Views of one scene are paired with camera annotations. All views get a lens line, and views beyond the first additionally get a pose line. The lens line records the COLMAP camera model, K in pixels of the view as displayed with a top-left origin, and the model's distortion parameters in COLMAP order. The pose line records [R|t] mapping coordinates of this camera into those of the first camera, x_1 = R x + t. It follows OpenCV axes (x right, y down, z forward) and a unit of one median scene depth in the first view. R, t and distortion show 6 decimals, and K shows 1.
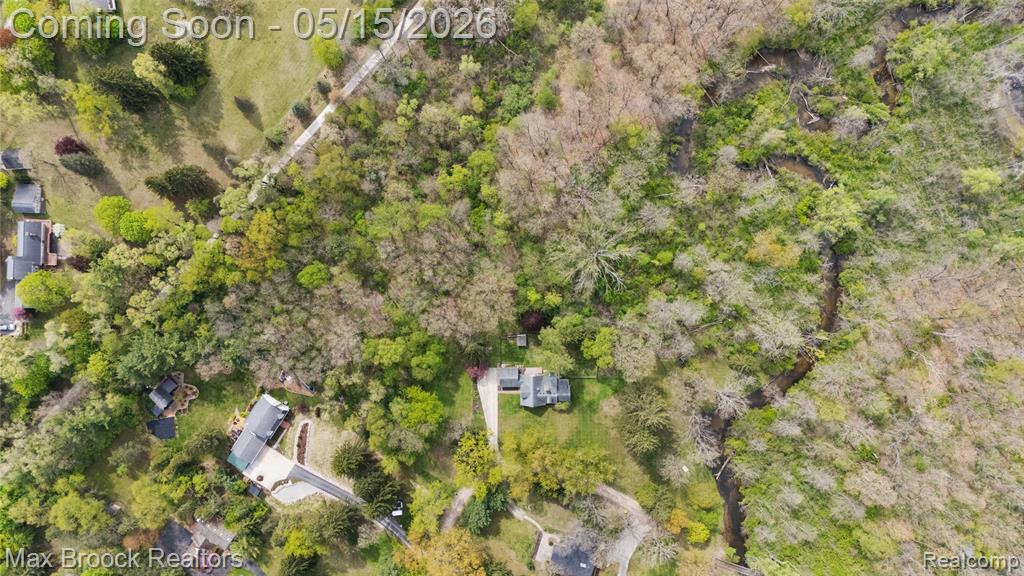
lens RADIAL K [[741.6, 0, 512.0], [0, 741.6, 288.0], [0, 0, 1]] dist [0.112205, -0.095587]
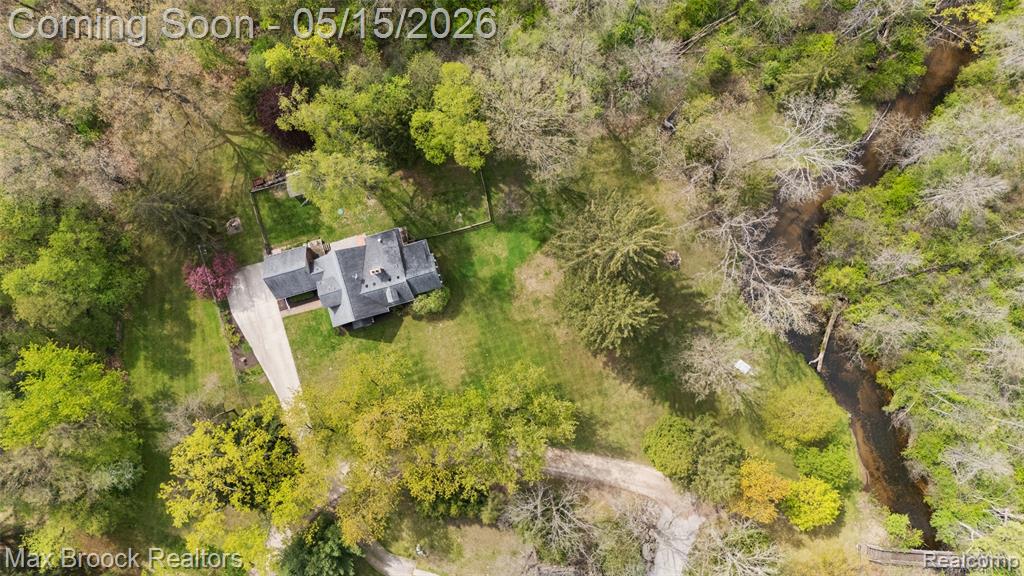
lens RADIAL K [[741.6, 0, 512.0], [0, 741.6, 288.0], [0, 0, 1]] dist [0.112205, -0.095587]
pose [[0.963359, -0.268120, -0.007183, 0.119096], [0.268055, 0.963363, -0.008836, 0.167034], [0.009288, 0.006586, 0.999935, 0.570331]]
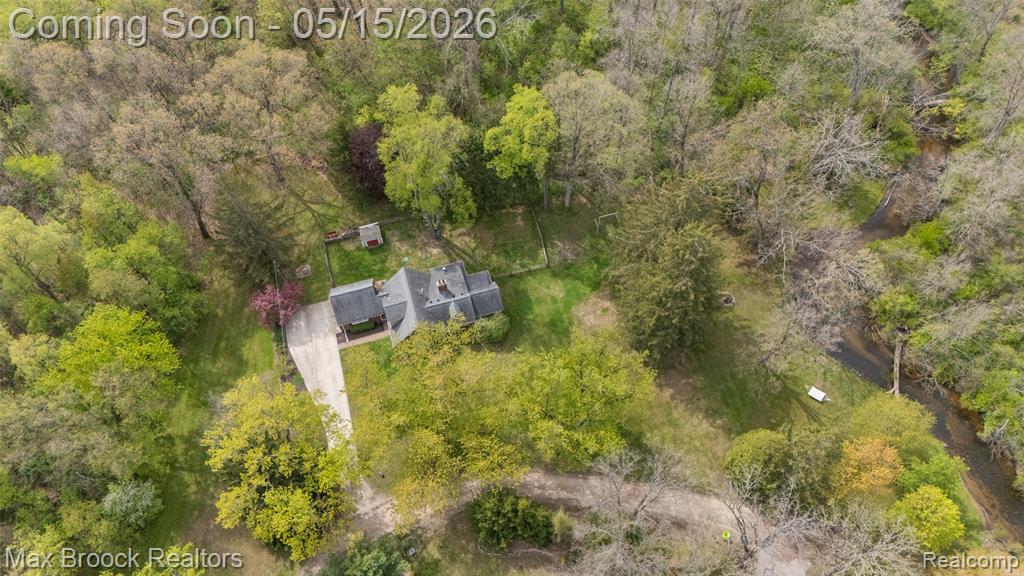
lens RADIAL K [[741.6, 0, 512.0], [0, 741.6, 288.0], [0, 0, 1]] dist [0.112205, -0.095587]
pose [[0.961999, -0.231538, 0.144736, 0.022781], [0.273004, 0.825654, -0.493725, 0.355747], [-0.005186, 0.514476, 0.857489, 0.620169]]
